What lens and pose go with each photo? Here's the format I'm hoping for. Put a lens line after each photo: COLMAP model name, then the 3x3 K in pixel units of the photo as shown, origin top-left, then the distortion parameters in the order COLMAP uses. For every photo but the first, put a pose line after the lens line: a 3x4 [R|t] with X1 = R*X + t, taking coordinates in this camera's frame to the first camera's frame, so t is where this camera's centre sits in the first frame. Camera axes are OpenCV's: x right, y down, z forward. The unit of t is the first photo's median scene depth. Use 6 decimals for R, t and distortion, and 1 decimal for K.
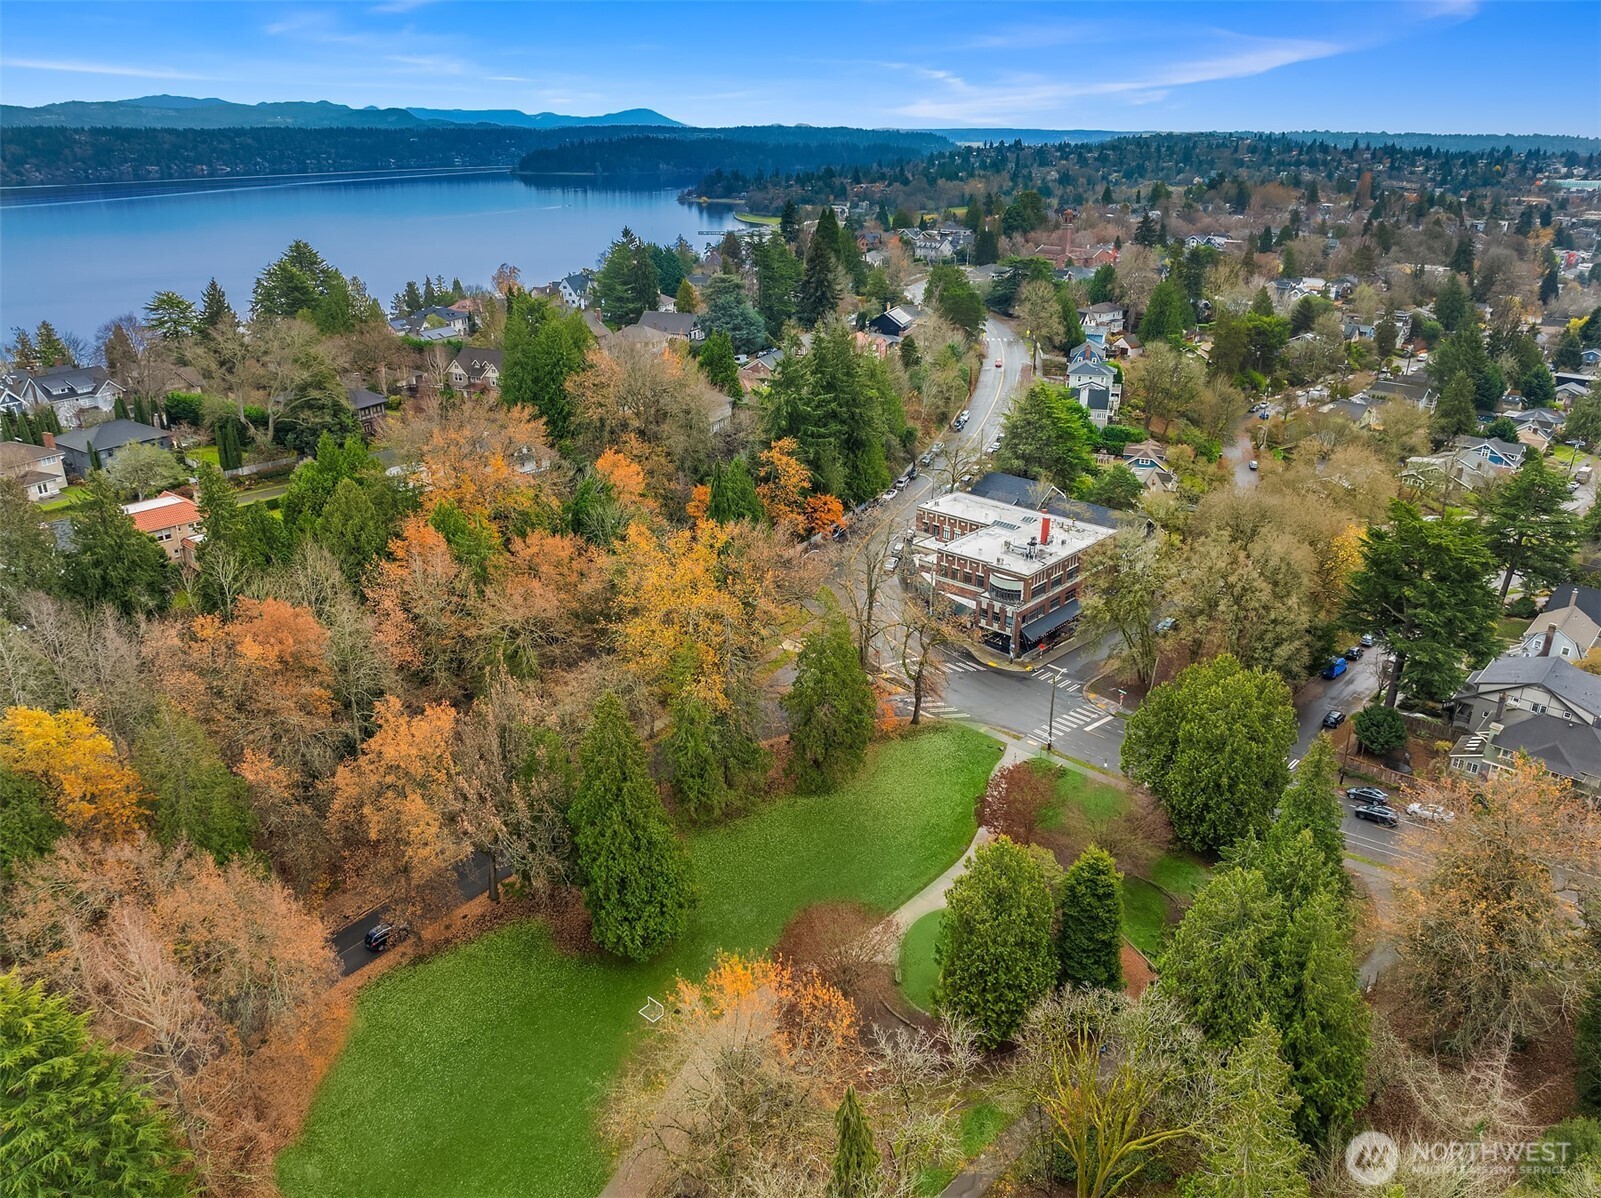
lens RADIAL K [[1140.9, 0, 800.5], [0, 1140.9, 599.0], [0, 0, 1]] dist [-0.031711, -0.003773]
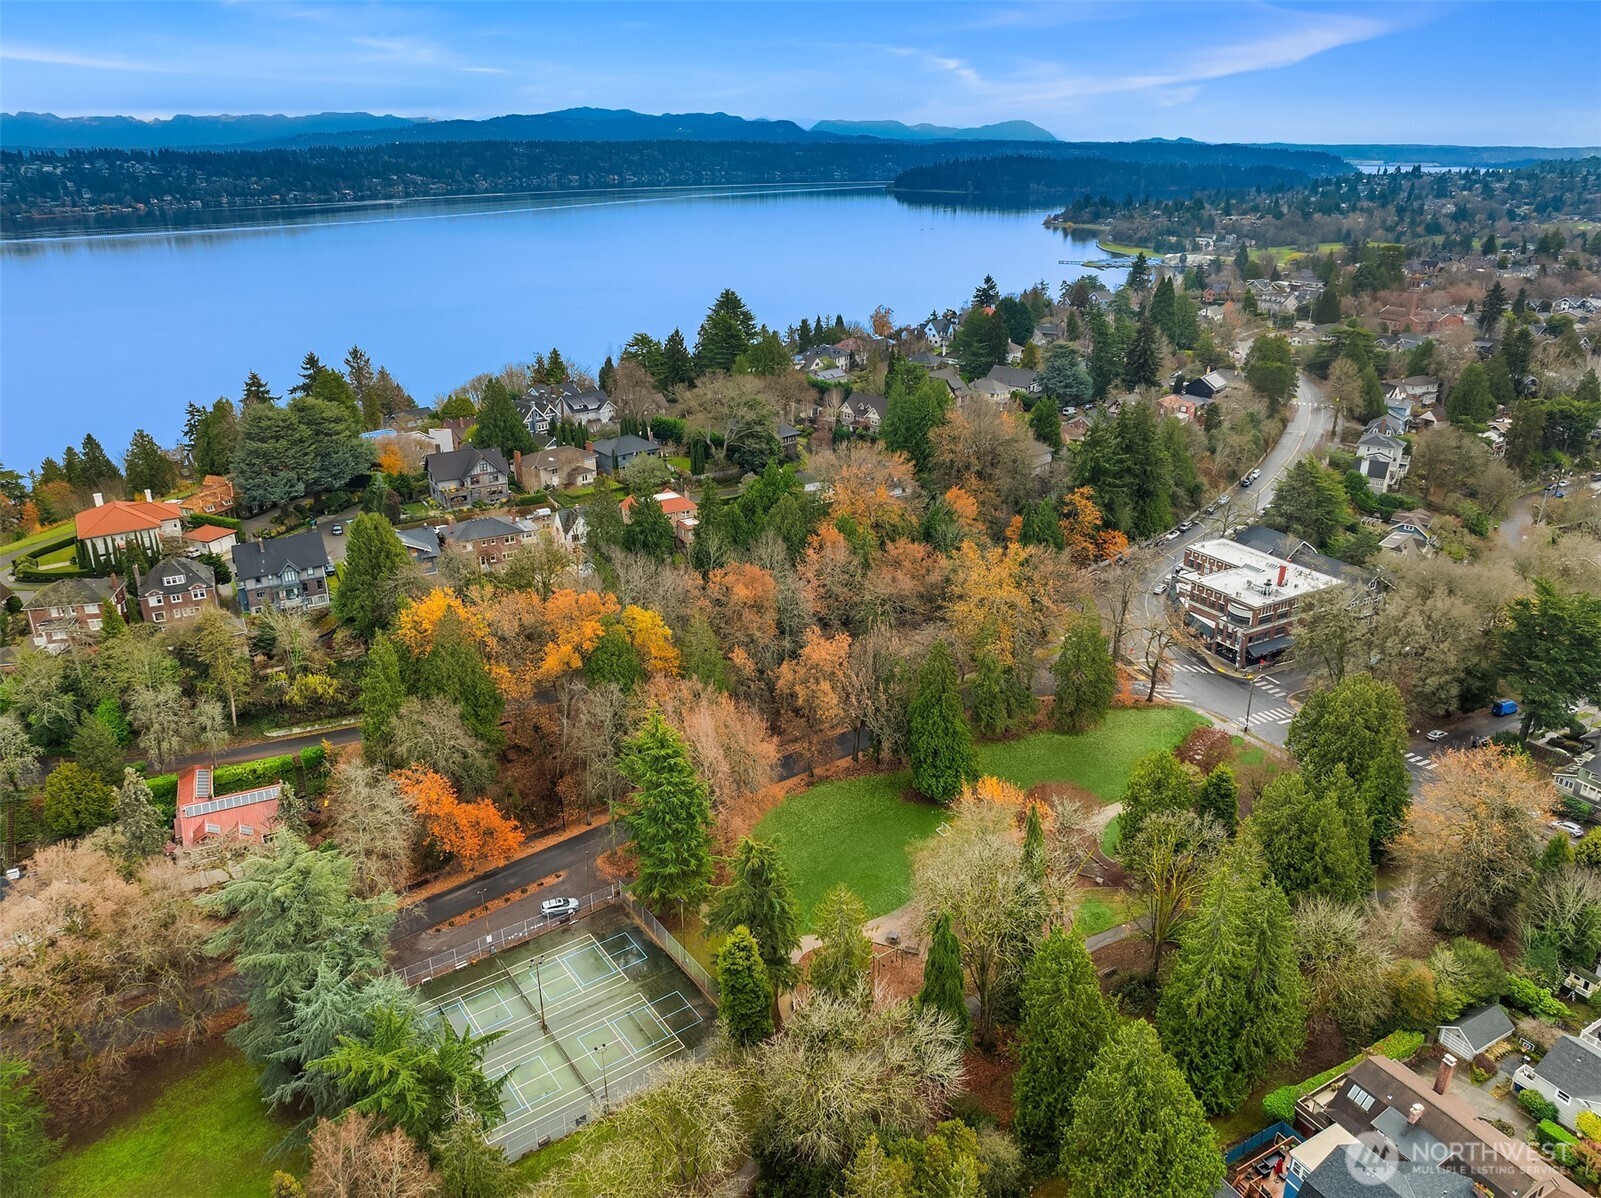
lens RADIAL K [[1140.9, 0, 800.5], [0, 1140.9, 599.0], [0, 0, 1]] dist [-0.031711, -0.003773]
pose [[0.954120, 0.111994, -0.277691, 0.052752], [-0.114284, 0.993416, 0.007980, 0.017992], [0.276757, 0.024121, 0.960637, -0.374052]]
